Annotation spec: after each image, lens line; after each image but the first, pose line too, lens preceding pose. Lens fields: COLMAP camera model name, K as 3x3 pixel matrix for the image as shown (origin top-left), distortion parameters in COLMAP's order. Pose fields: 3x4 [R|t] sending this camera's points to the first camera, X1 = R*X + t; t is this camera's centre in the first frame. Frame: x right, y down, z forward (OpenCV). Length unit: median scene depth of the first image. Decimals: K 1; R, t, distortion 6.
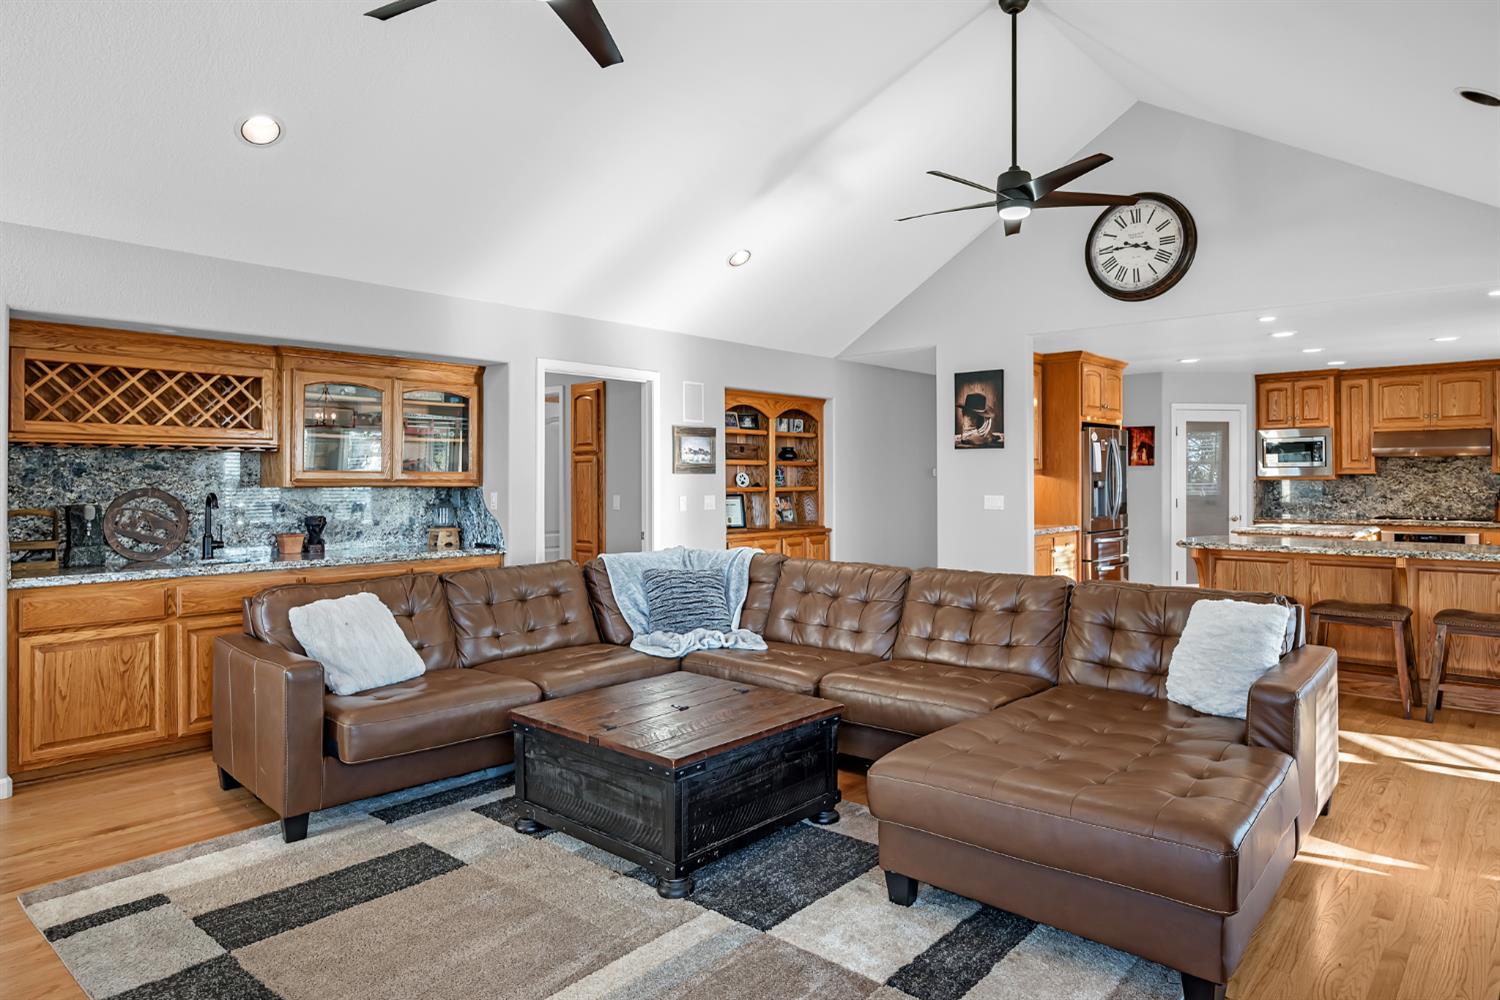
lens RADIAL K [[884.6, 0, 761.4], [0, 884.6, 473.2], [0, 0, 1]] dist [-0.007563, 0.000045]
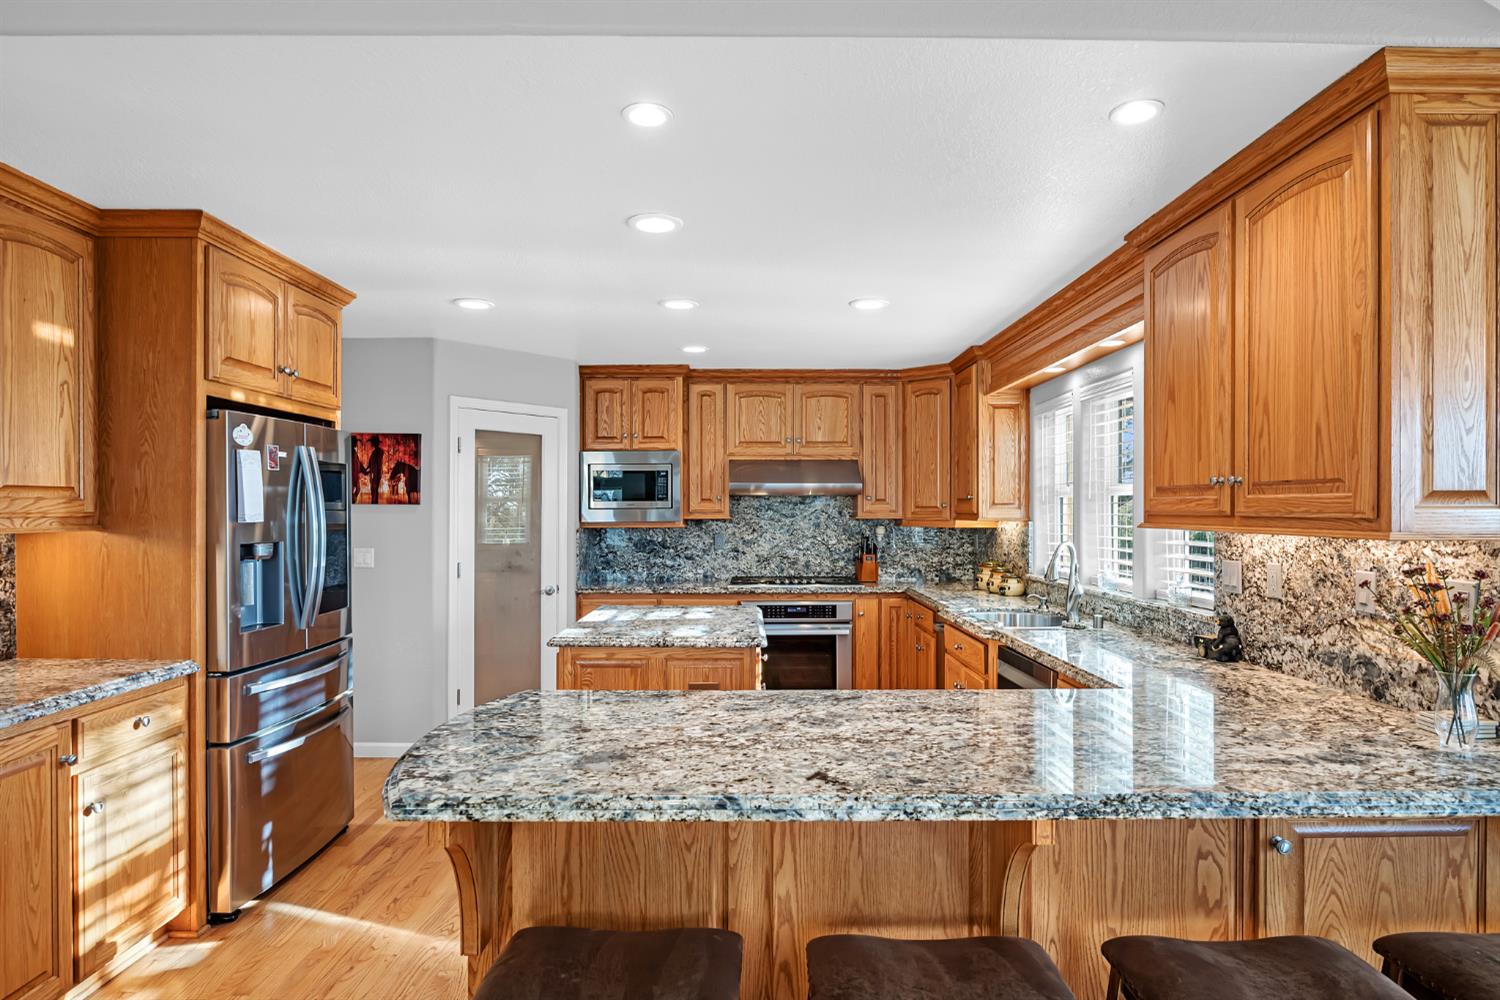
lens RADIAL K [[851.5, 0, 754.7], [0, 851.5, 511.4], [0, 0, 1]] dist [-0.004865, -0.000126]
pose [[0.740137, 0.002439, 0.672452, 0.283595], [-0.006684, 0.999971, 0.003730, -0.009302], [-0.672423, -0.007255, 0.740131, 0.543263]]
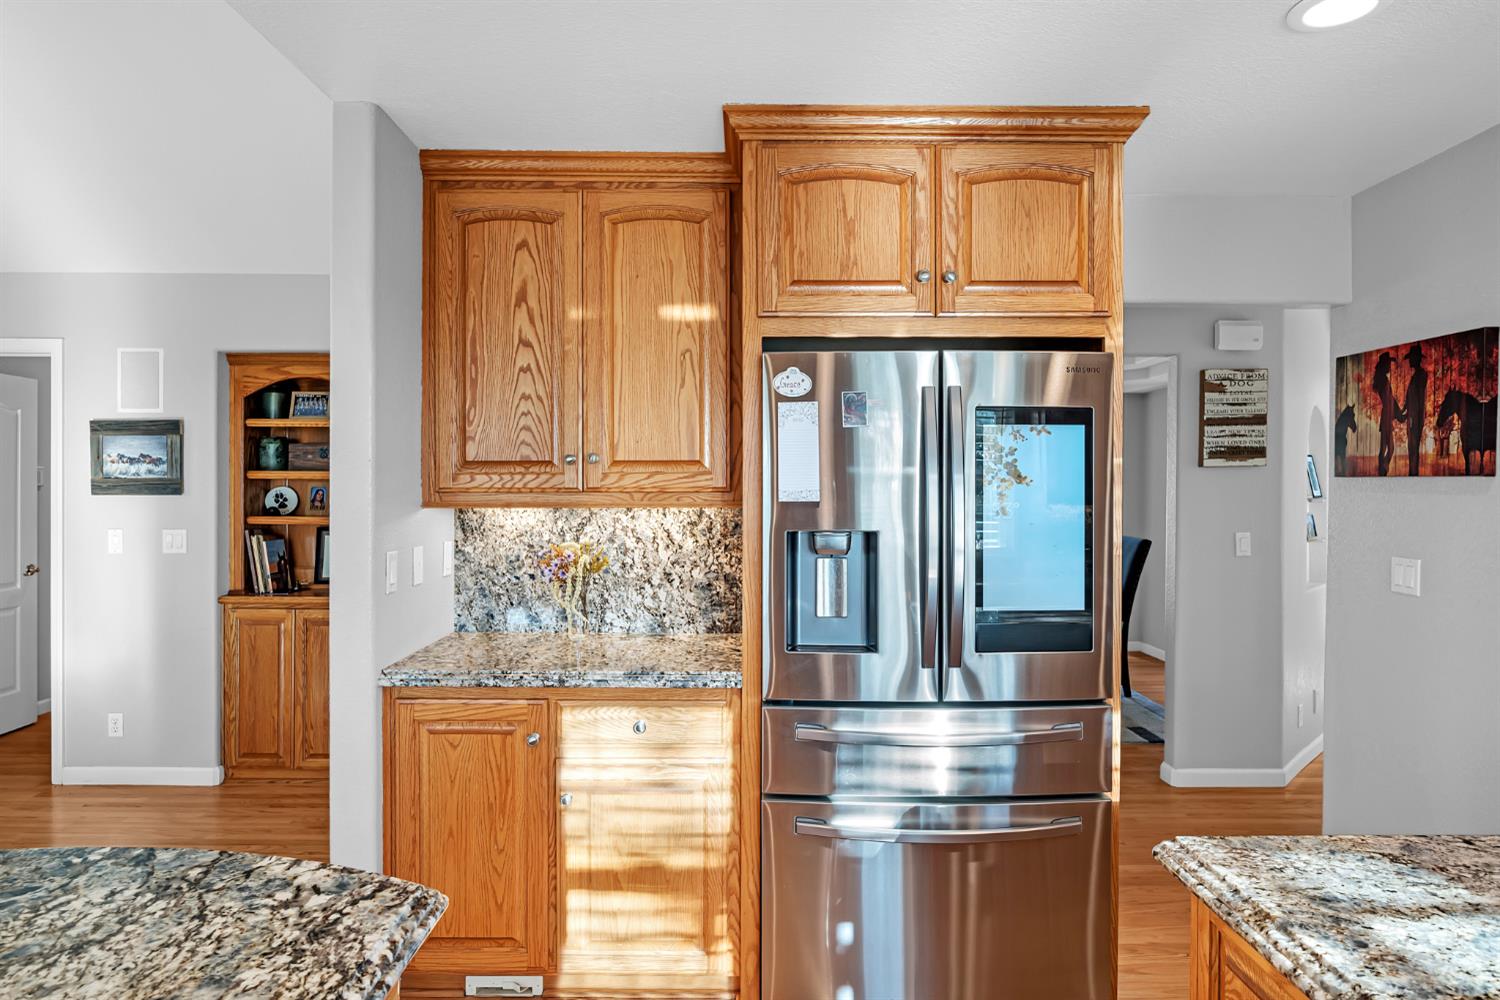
lens RADIAL K [[884.6, 0, 759.1], [0, 884.6, 492.8], [0, 0, 1]] dist [-0.007563, 0.000045]
pose [[0.668904, 0.010853, -0.743269, 0.583487], [-0.001534, 0.999911, 0.013220, -0.008245], [0.743347, -0.007702, 0.668862, 0.780289]]
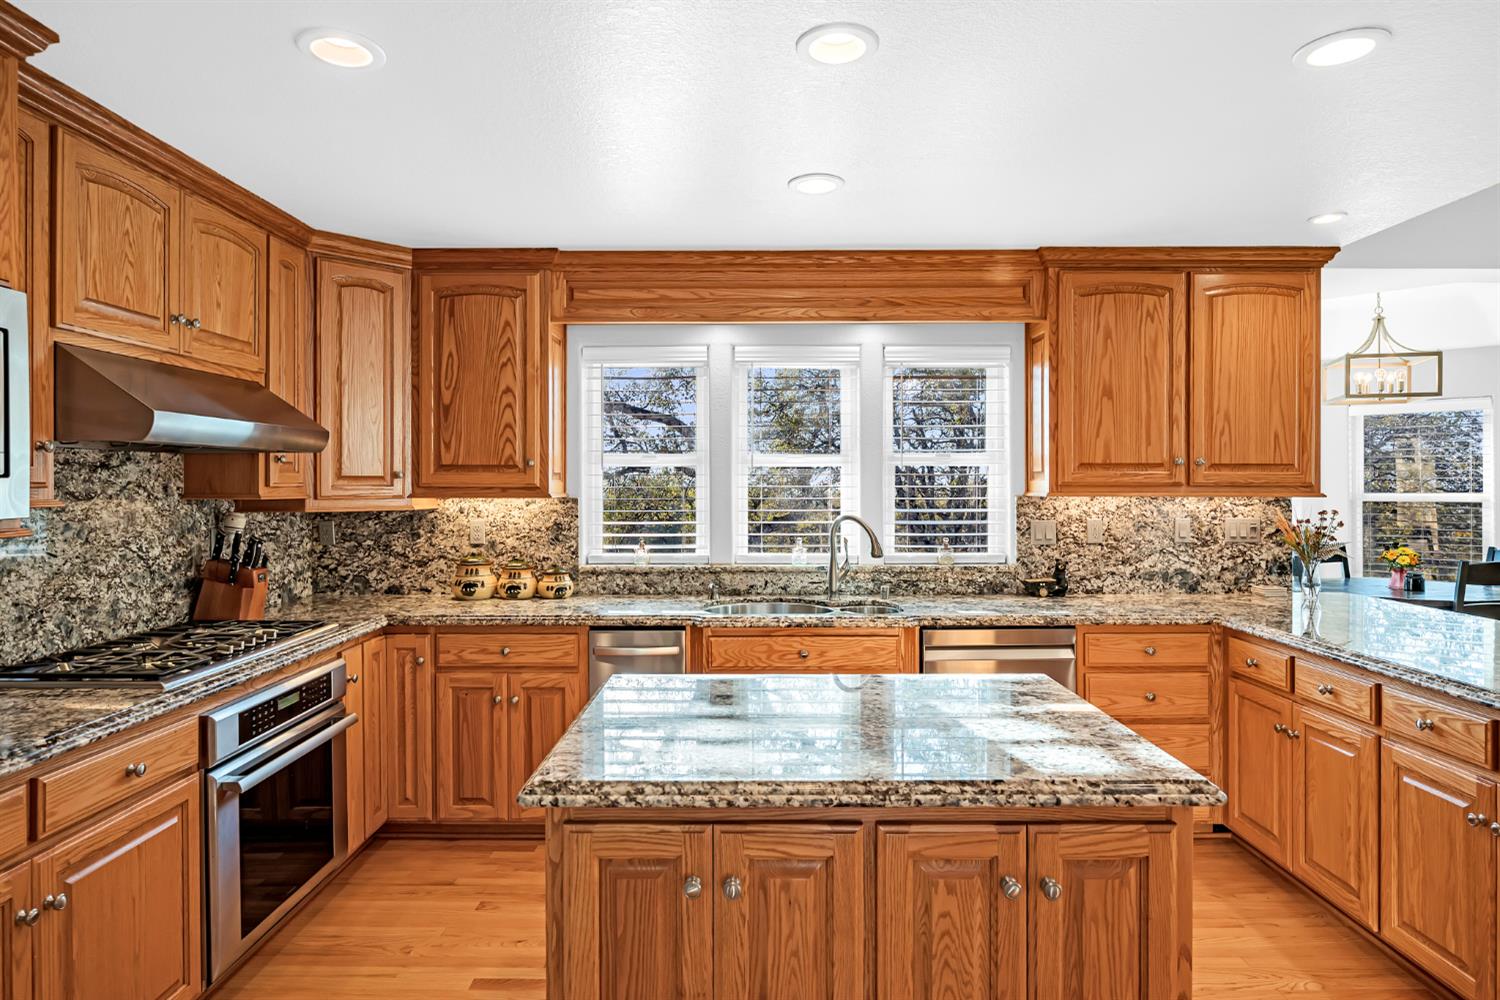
lens RADIAL K [[884.6, 0, 745.9], [0, 884.6, 487.8], [0, 0, 1]] dist [-0.007563, 0.000045]
pose [[-0.664509, -0.000821, 0.747279, 0.426005], [-0.001520, 0.999999, -0.000254, -0.005997], [-0.747278, -0.001305, -0.664510, 1.160116]]
